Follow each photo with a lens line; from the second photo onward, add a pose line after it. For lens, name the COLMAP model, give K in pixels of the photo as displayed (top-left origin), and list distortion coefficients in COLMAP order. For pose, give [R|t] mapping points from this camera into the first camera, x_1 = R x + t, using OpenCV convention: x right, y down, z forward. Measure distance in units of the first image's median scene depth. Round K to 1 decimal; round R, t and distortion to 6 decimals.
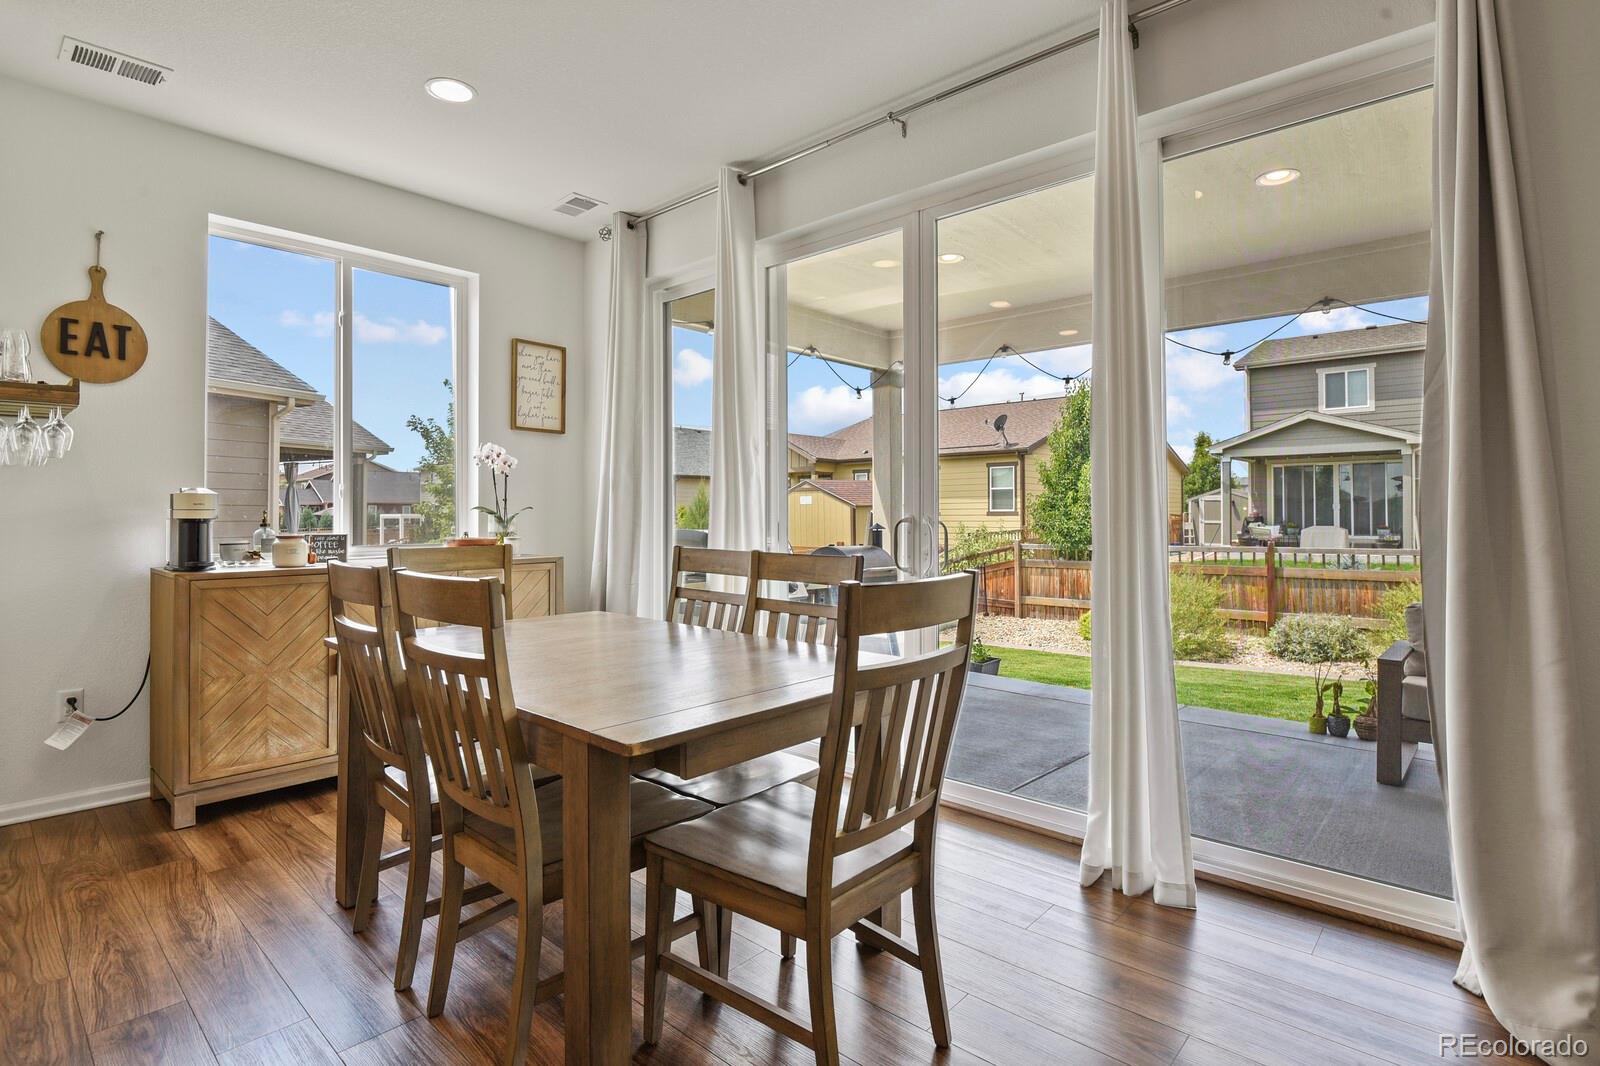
lens RADIAL K [[785.1, 0, 799.6], [0, 785.1, 502.1], [0, 0, 1]] dist [-0.013253, -0.000386]
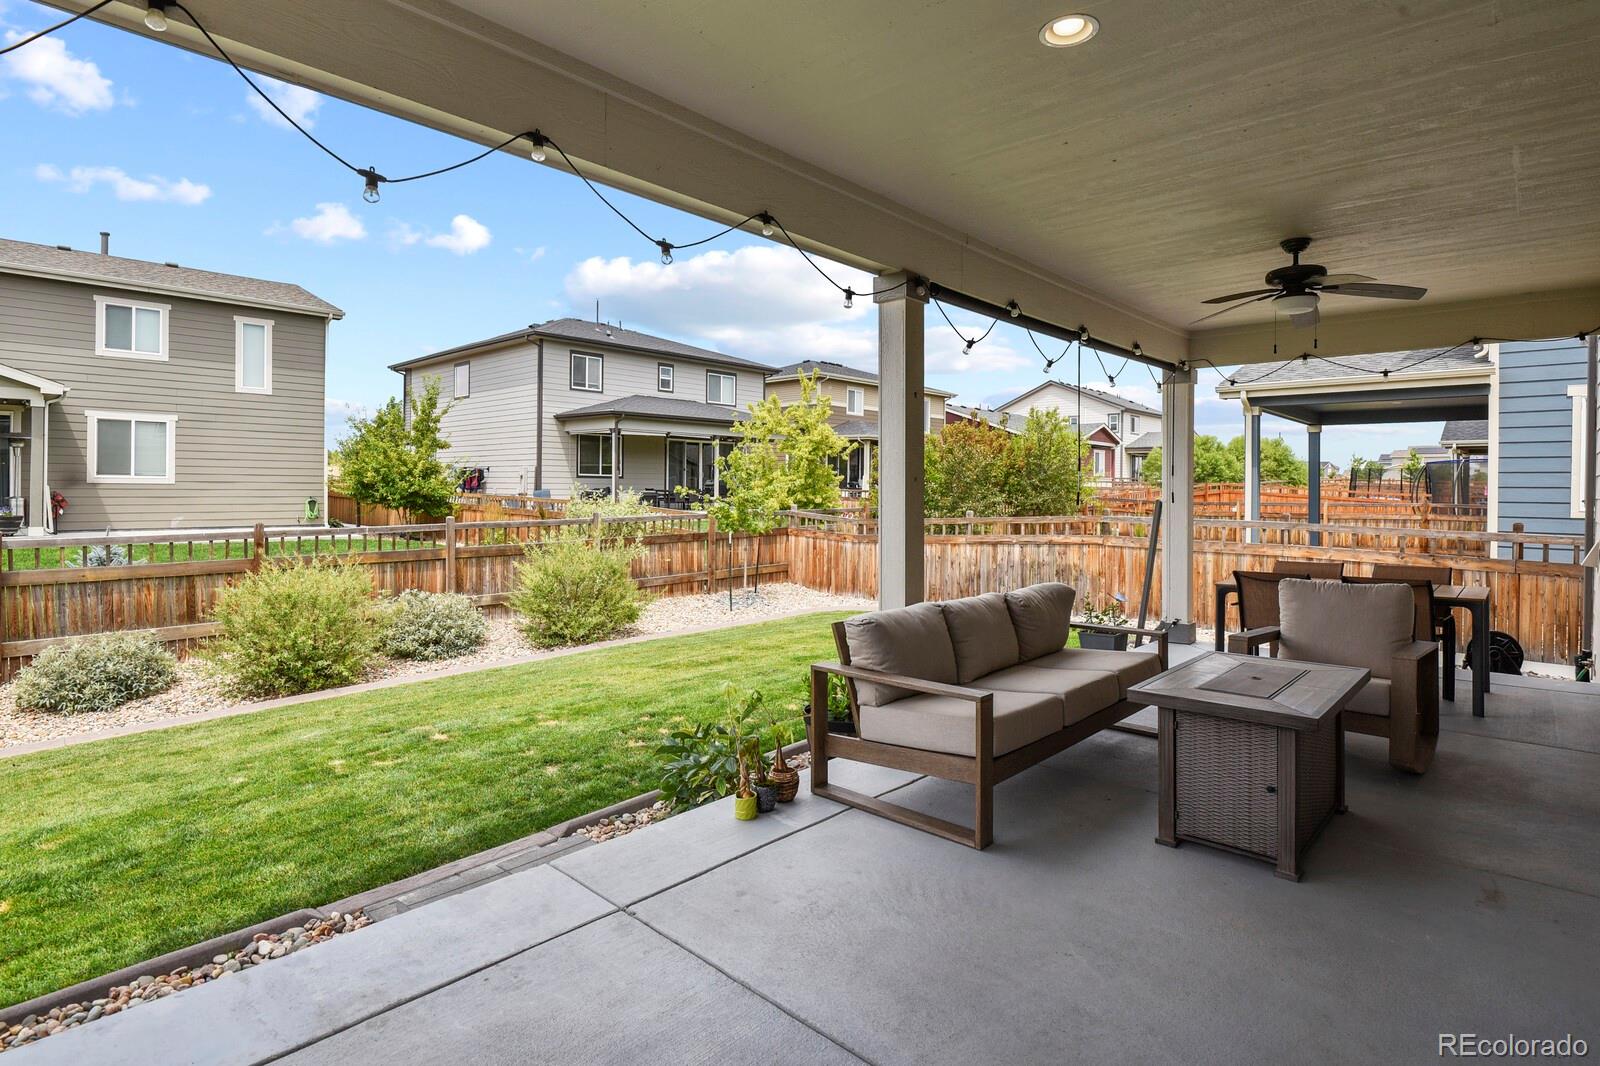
lens RADIAL K [[808.1, 0, 806.7], [0, 808.1, 481.7], [0, 0, 1]] dist [-0.021871, -0.000064]
pose [[0.008199, 0.006159, 0.999947, -0.074960], [-0.026362, 0.999635, -0.005941, -0.005741], [-0.999619, -0.026312, 0.008358, 1.198686]]
